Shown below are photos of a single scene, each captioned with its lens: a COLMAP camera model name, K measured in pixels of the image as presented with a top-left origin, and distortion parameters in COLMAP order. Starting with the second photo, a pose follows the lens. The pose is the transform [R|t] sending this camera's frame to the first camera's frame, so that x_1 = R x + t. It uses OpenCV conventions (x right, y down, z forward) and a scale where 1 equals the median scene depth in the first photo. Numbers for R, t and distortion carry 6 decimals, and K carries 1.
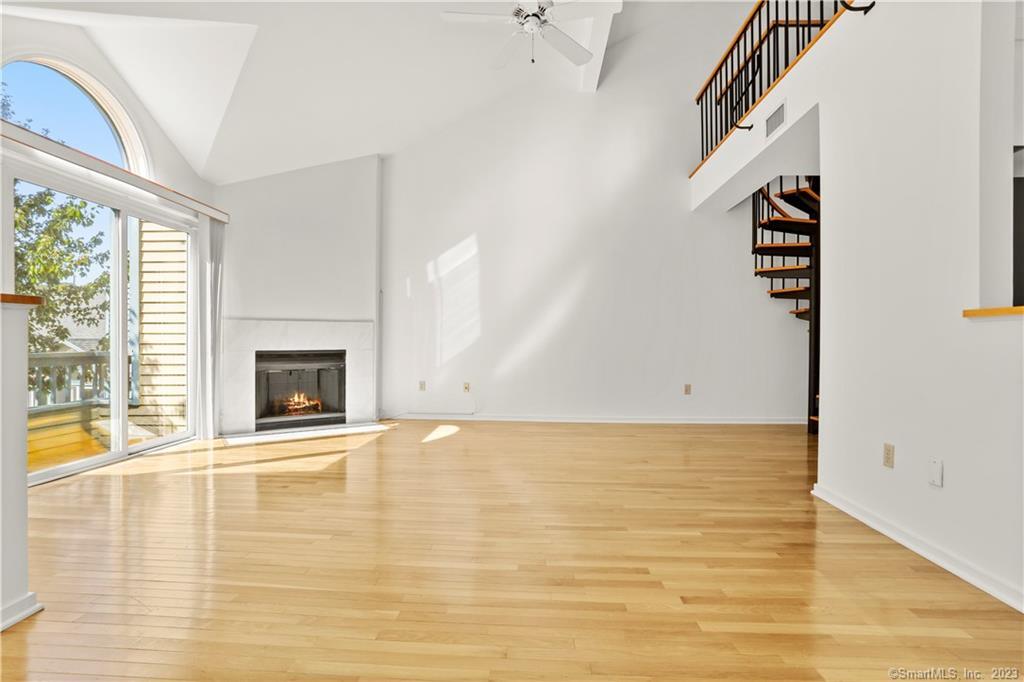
lens RADIAL K [[519.9, 0, 513.3], [0, 519.9, 344.4], [0, 0, 1]] dist [0.002021, 0.000680]
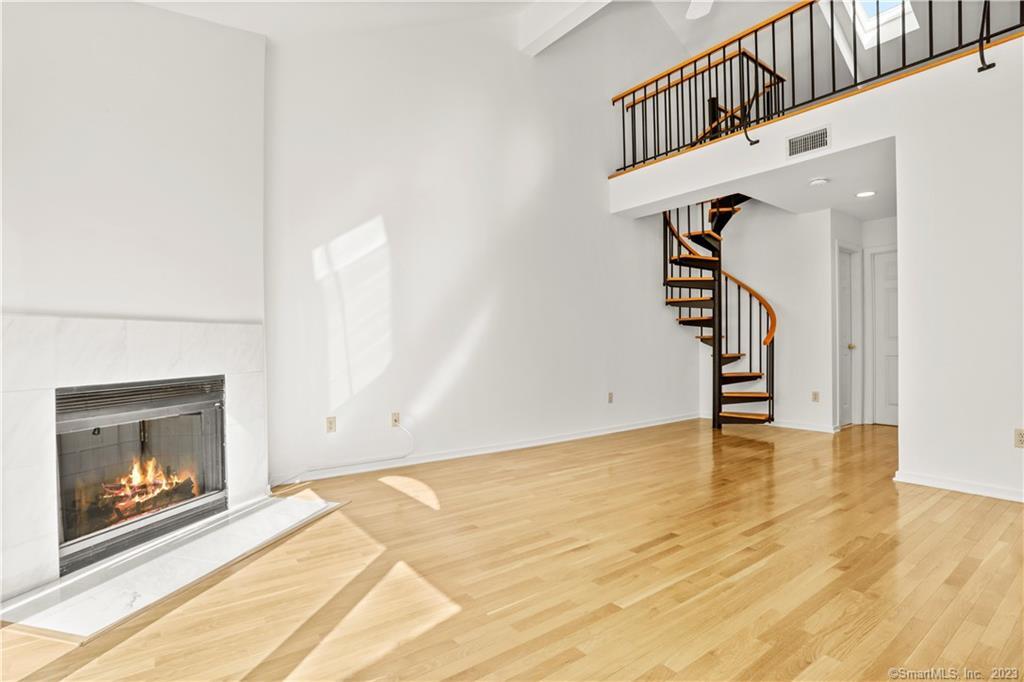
lens RADIAL K [[519.9, 0, 513.3], [0, 519.9, 344.4], [0, 0, 1]] dist [0.002021, 0.000680]
pose [[0.749728, -0.013930, 0.661599, -0.473137], [0.020504, 0.999787, -0.002184, -0.014372], [-0.661428, 0.015203, 0.749855, 0.411061]]
